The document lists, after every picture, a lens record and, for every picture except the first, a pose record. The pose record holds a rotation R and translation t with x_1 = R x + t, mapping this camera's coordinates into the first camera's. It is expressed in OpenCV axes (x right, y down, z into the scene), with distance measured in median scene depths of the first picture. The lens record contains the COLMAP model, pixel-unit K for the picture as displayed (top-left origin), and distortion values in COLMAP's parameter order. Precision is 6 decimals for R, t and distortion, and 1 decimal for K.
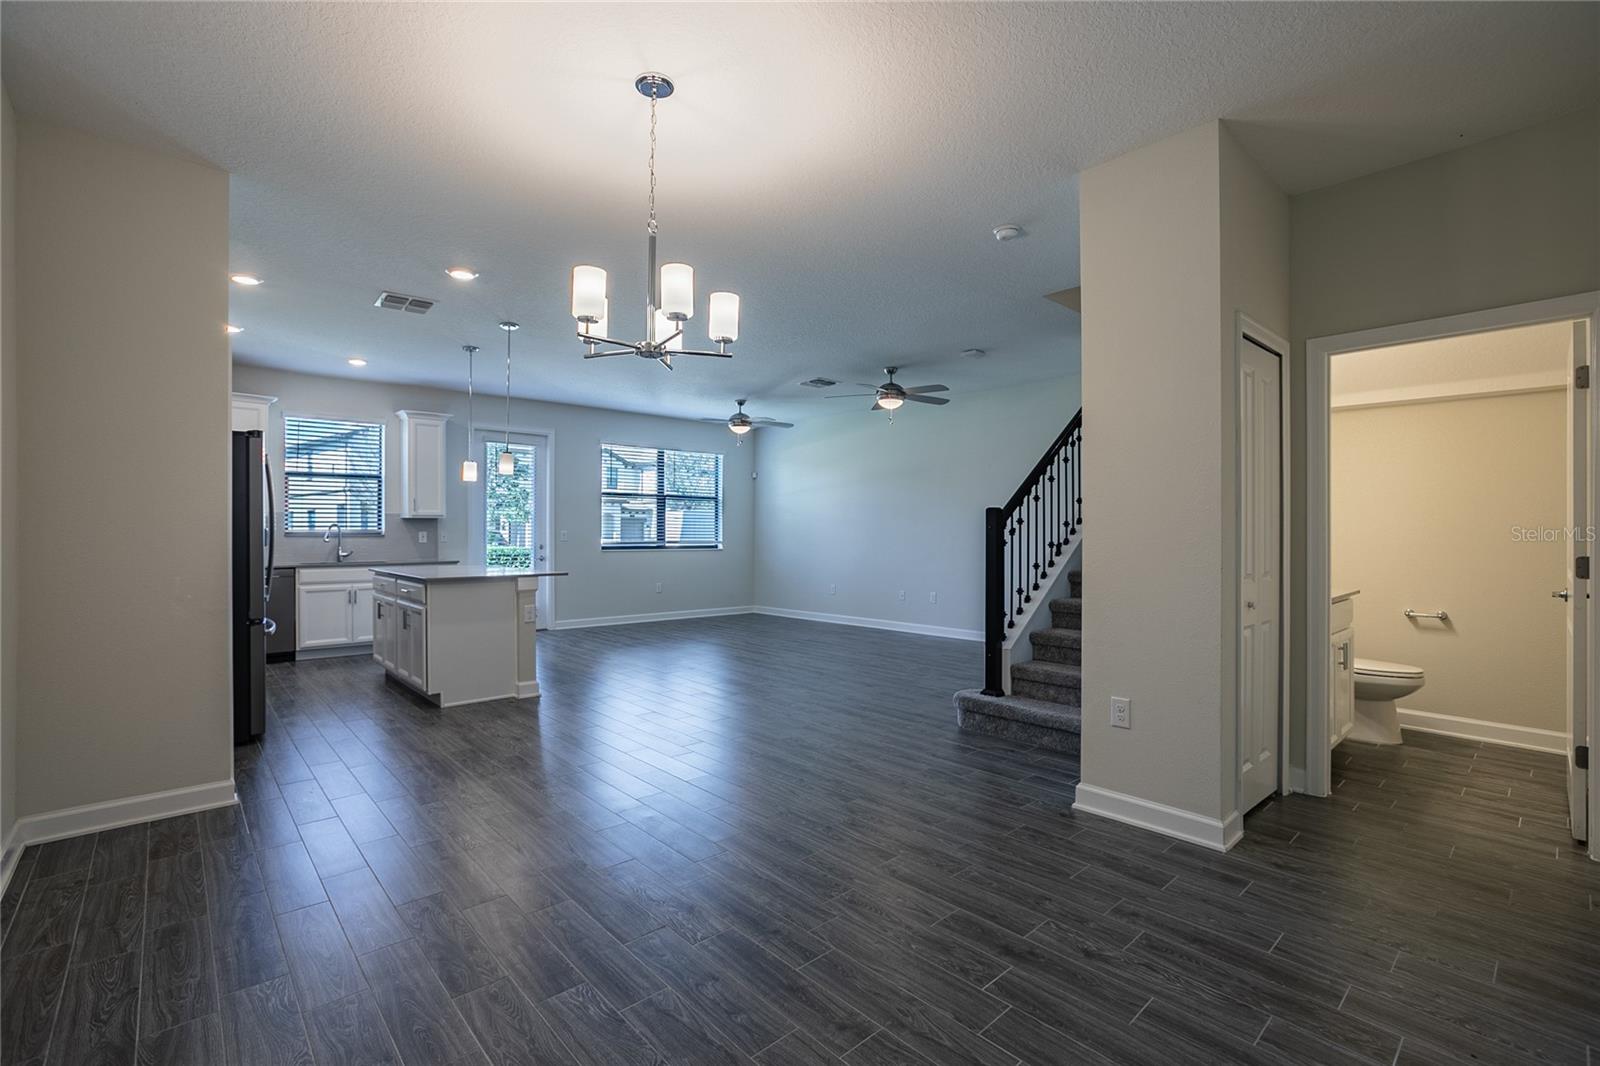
lens RADIAL K [[720.2, 0, 780.1], [0, 720.2, 522.8], [0, 0, 1]] dist [-0.023858, 0.011556]
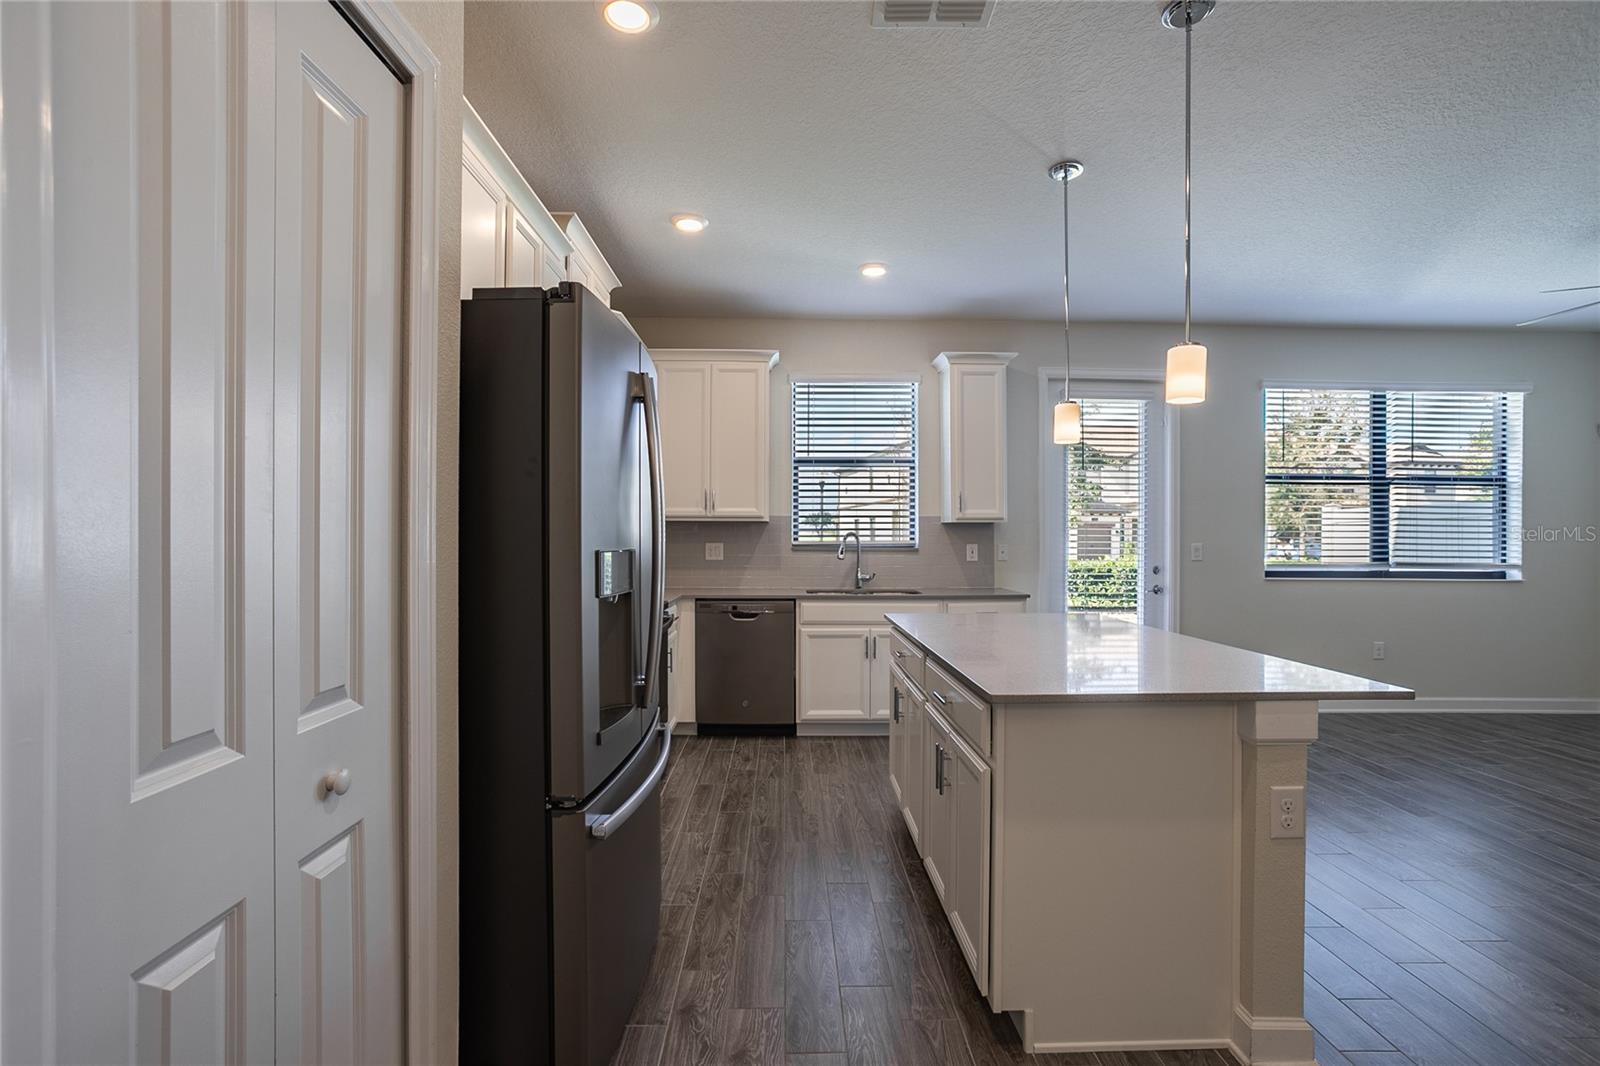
lens RADIAL K [[720.2, 0, 810.7], [0, 720.2, 541.6], [0, 0, 1]] dist [-0.023858, 0.011556]
pose [[0.780191, 0.006505, -0.625507, -0.239798], [0.004421, 0.999864, 0.015913, -0.000828], [0.625526, -0.015180, 0.780056, 0.468053]]
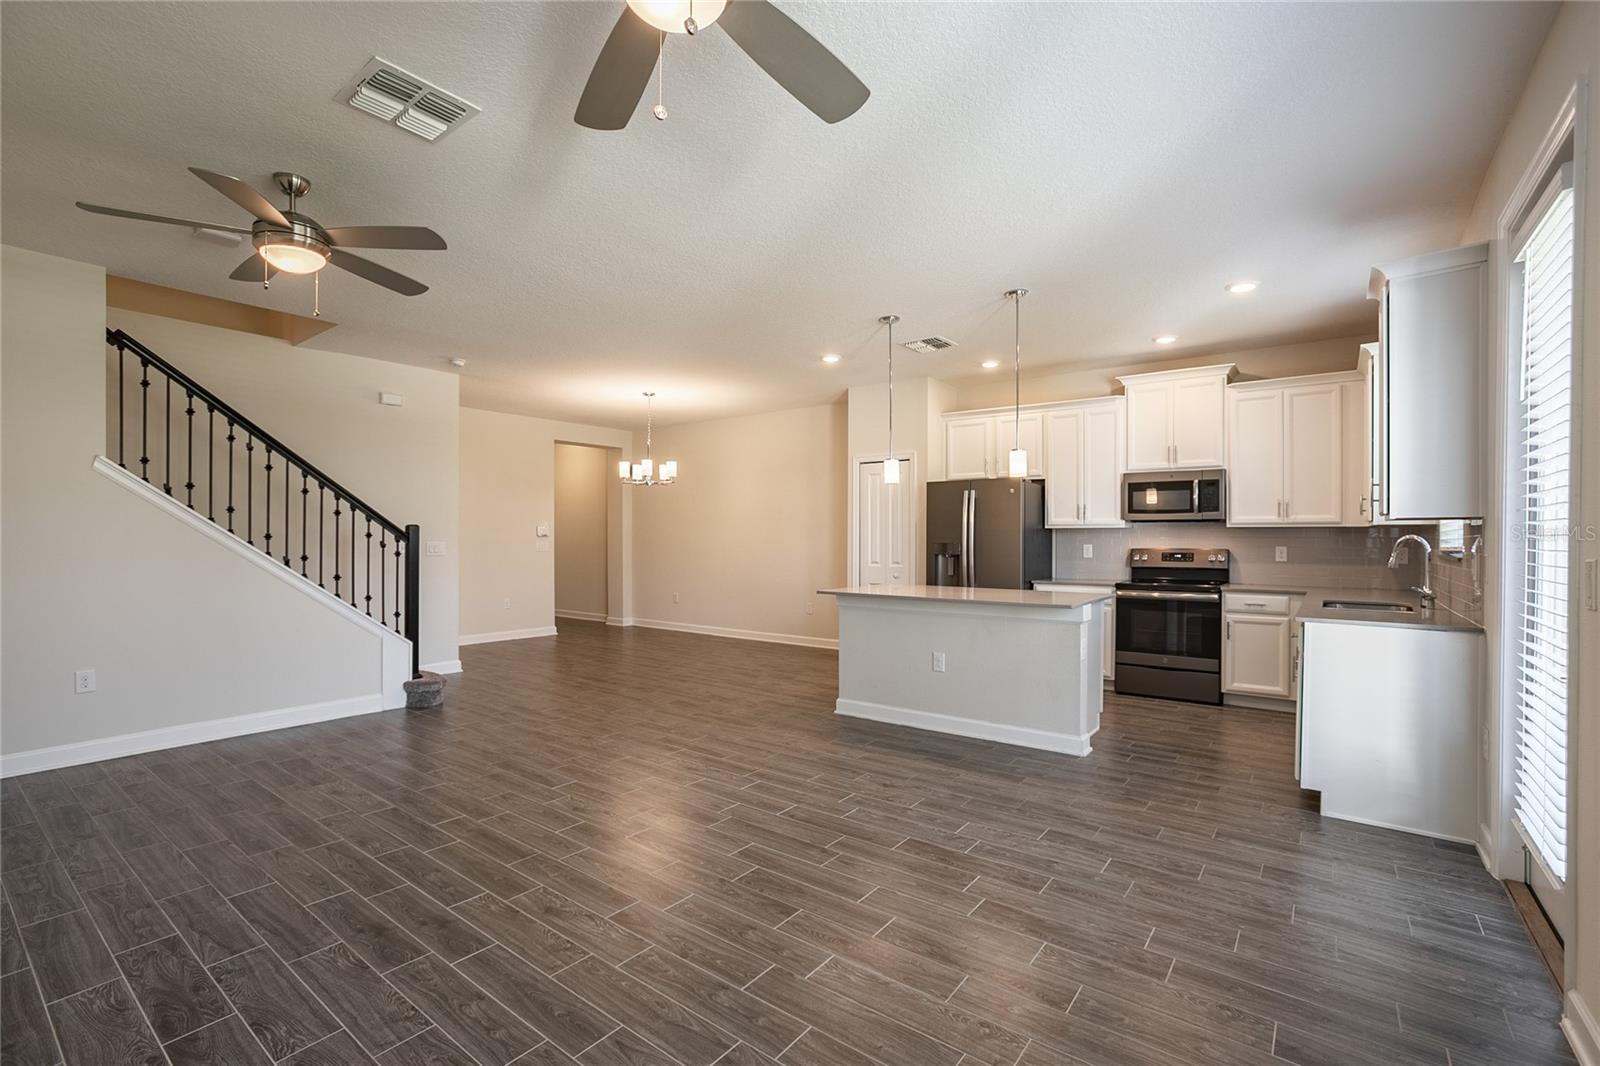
lens RADIAL K [[720.2, 0, 789.2], [0, 720.2, 537.7], [0, 0, 1]] dist [-0.023858, 0.011556]
pose [[-0.980756, -0.003343, -0.195209, -0.061322], [0.000152, 0.999840, -0.017886, 0.014359], [0.195238, -0.017572, -0.980599, 1.509018]]
